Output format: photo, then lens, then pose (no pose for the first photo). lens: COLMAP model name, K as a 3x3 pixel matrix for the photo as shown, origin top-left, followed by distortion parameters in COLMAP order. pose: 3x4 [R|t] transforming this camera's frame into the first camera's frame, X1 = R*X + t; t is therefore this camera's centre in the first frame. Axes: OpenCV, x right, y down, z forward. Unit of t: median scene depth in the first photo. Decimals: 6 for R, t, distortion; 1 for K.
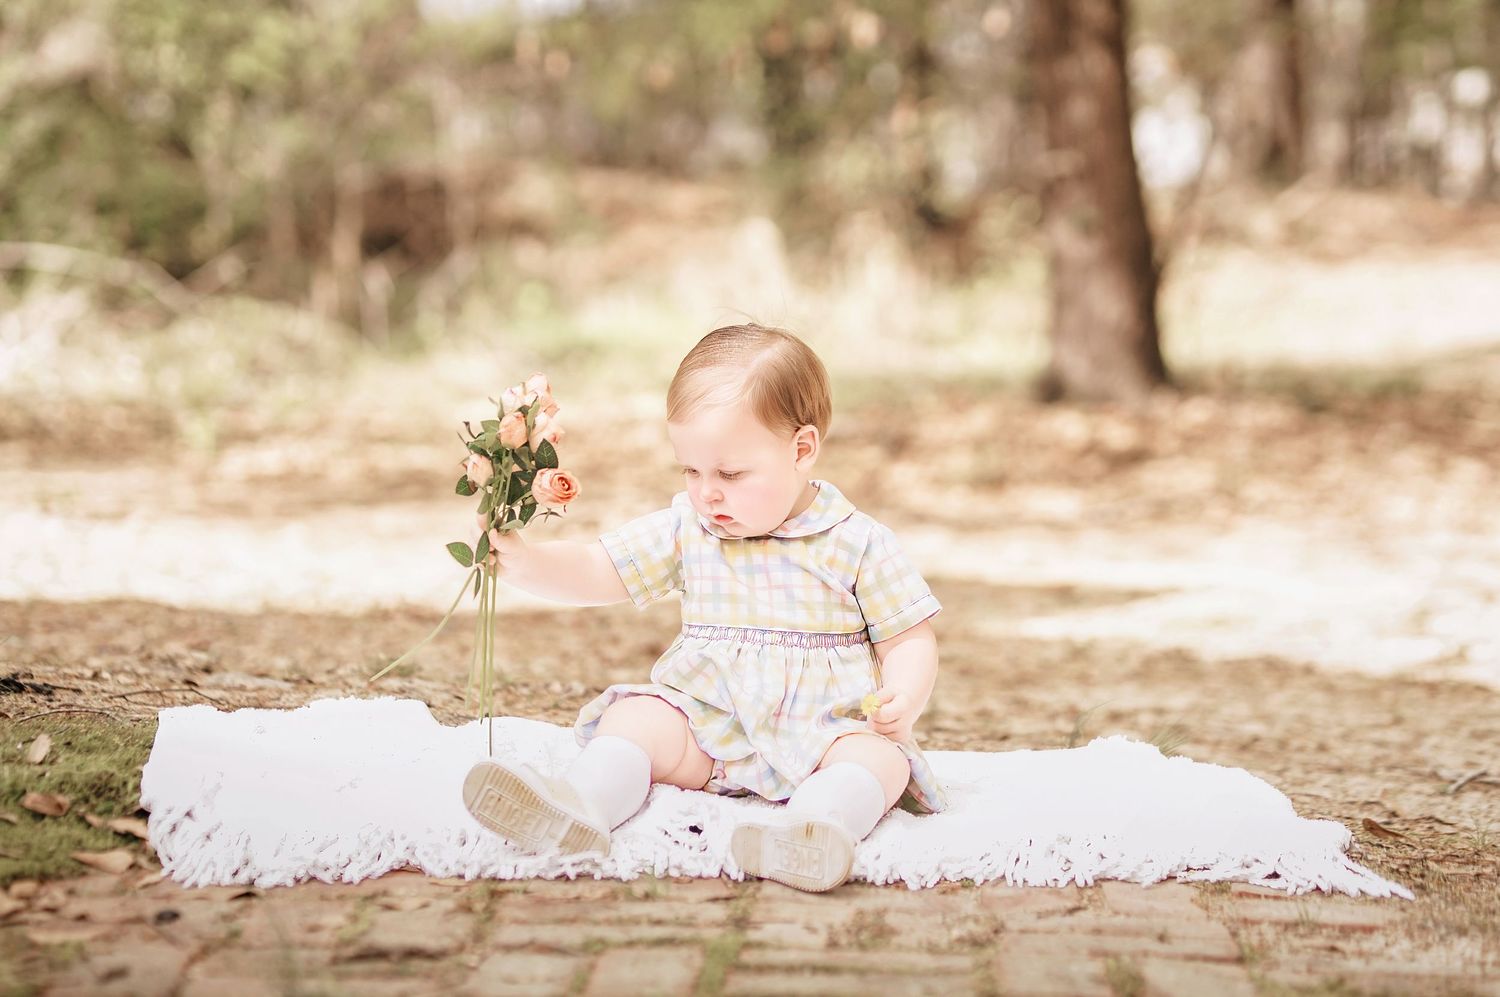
lens RADIAL K [[3631.2, 0, 749.4], [0, 3631.2, 495.3], [0, 0, 1]] dist [0.108183, 0.996355]
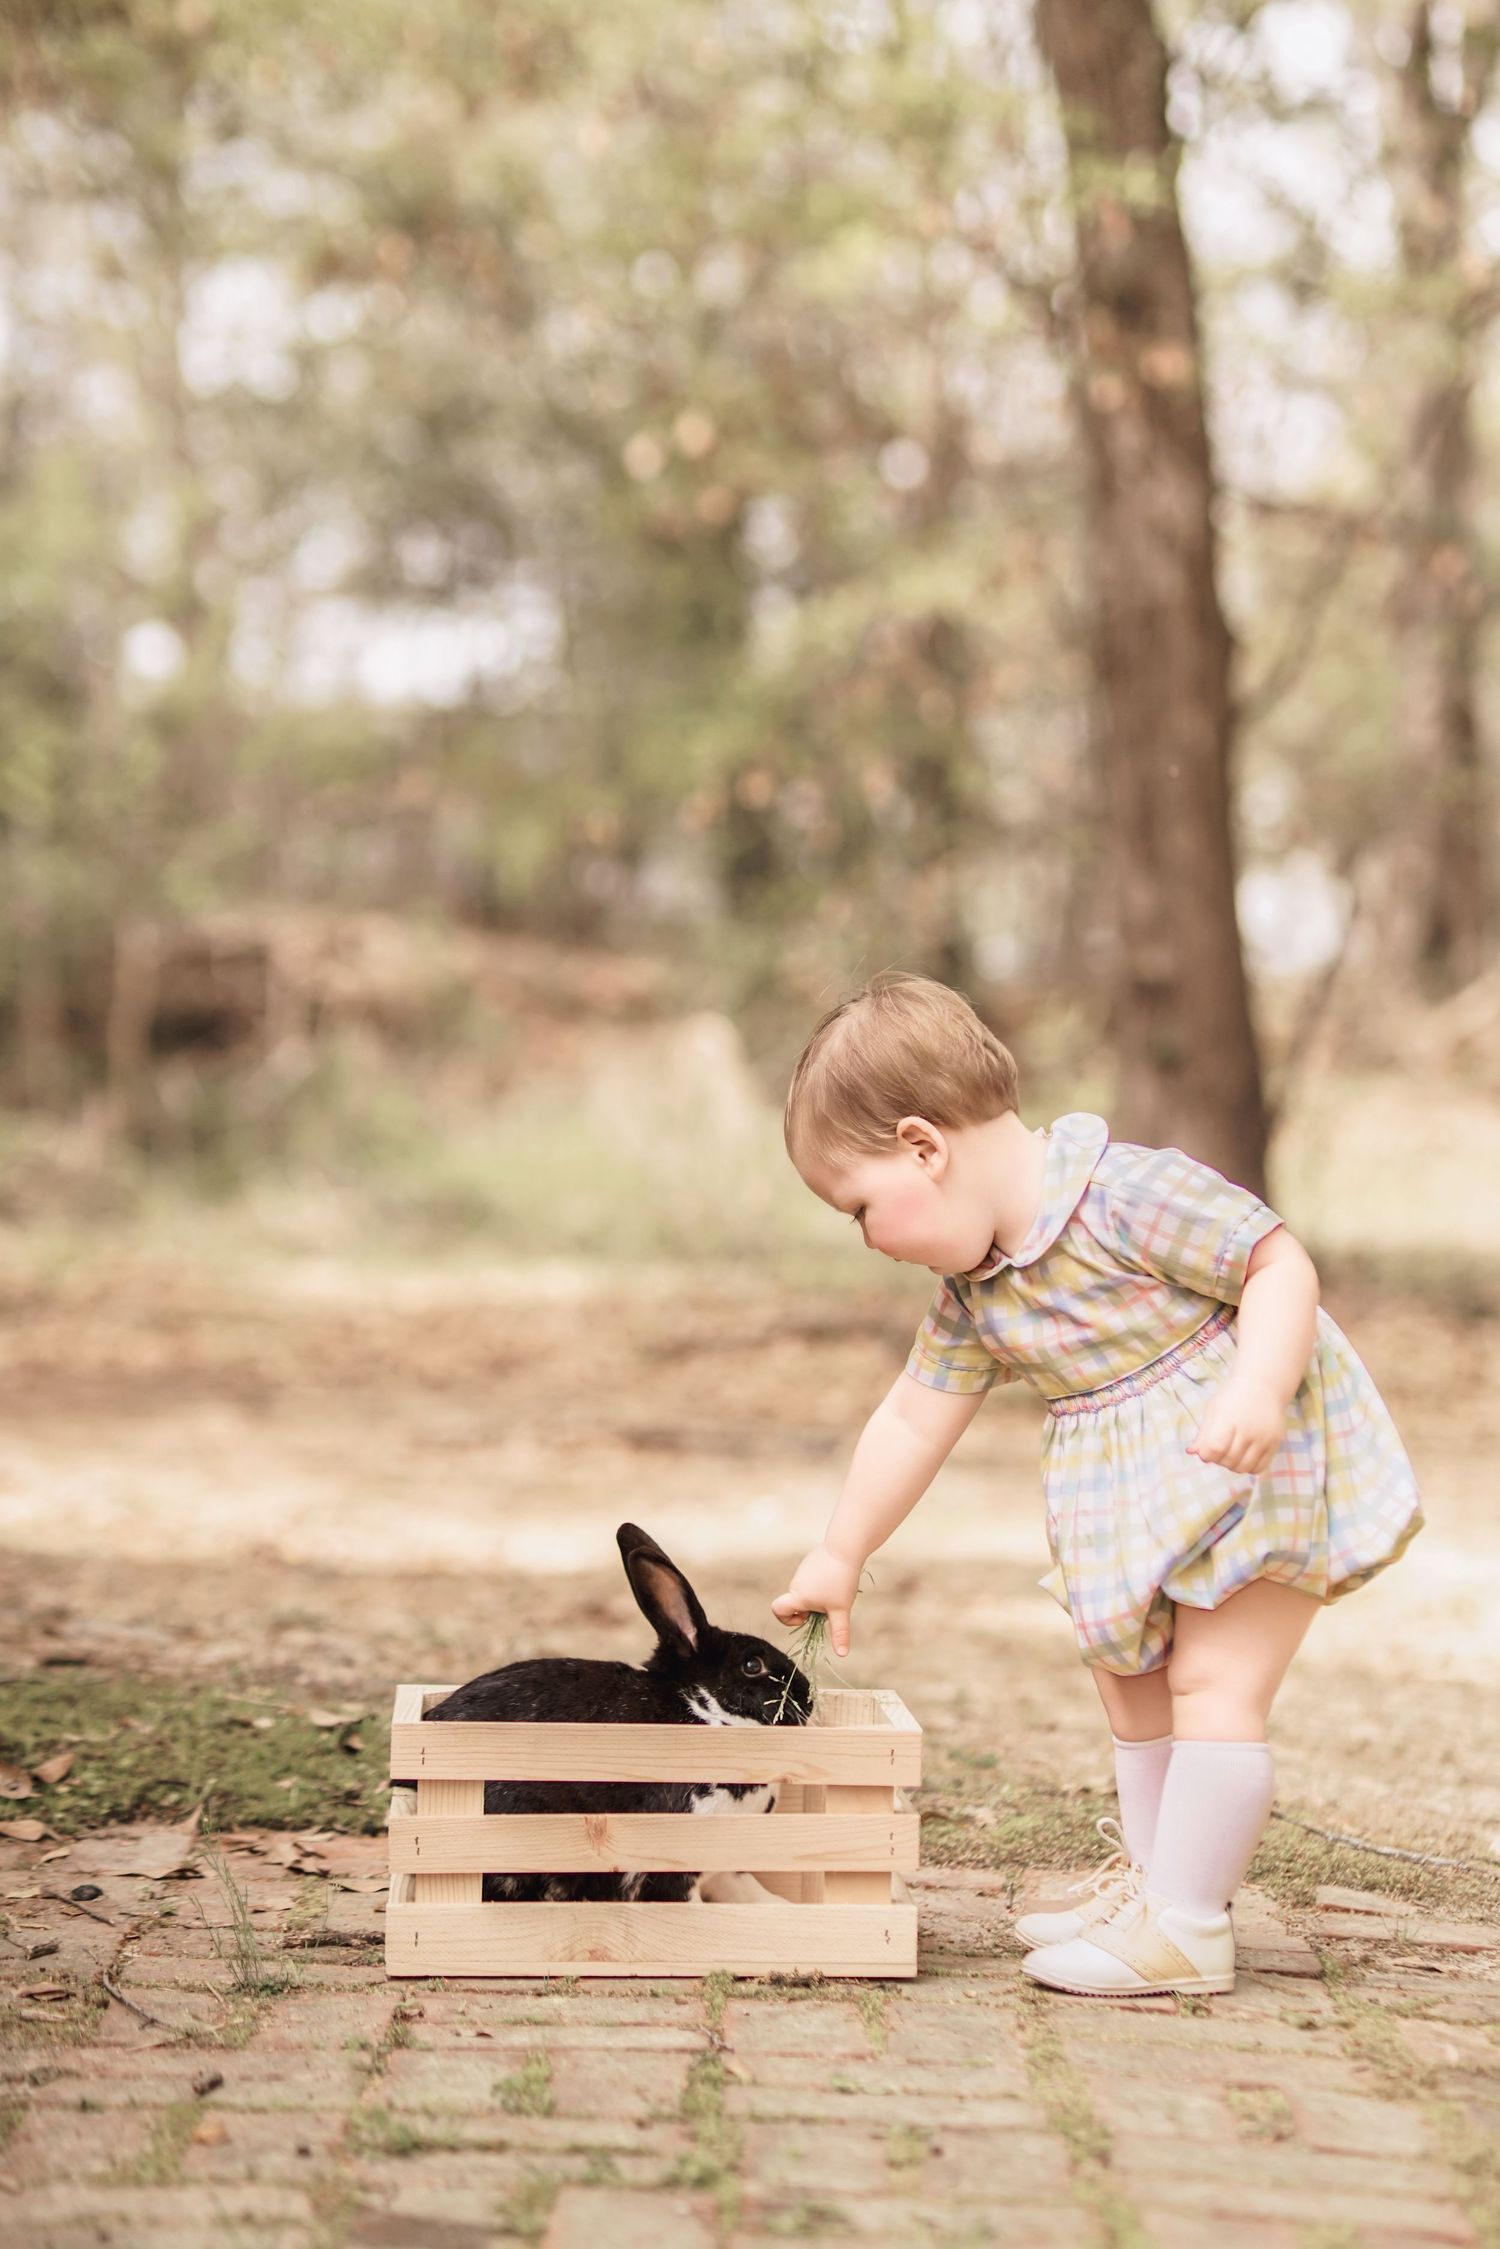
lens RADIAL K [[5431.1, 0, 755.8], [0, 5431.1, 1124.5], [0, 0, 1]] dist [0.167851, 0.724632]
pose [[0.999400, 0.030695, 0.016038, -0.020251], [-0.029846, 0.998265, -0.050759, -0.004183], [-0.017568, 0.050250, 0.998582, -0.228330]]
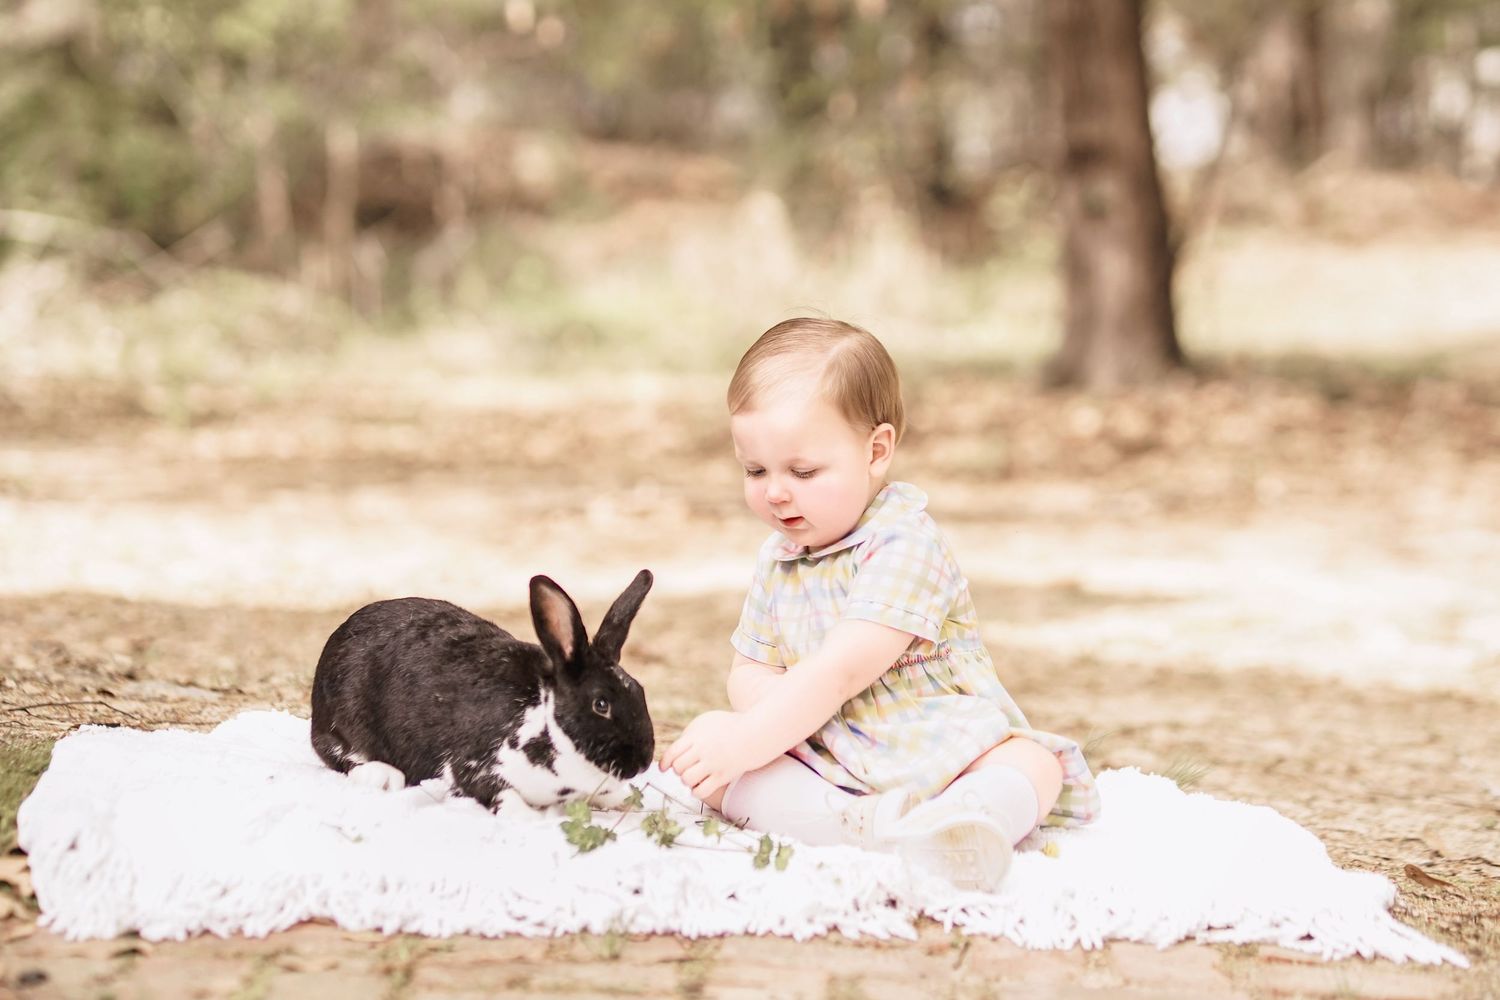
lens RADIAL K [[3633.2, 0, 751.0], [0, 3633.2, 499.9], [0, 0, 1]] dist [0.105582, 1.394626]
pose [[0.999949, 0.009739, -0.002726, 0.009111], [-0.009720, 0.999928, 0.007105, -0.004530], [0.002795, -0.007078, 0.999971, 0.097339]]
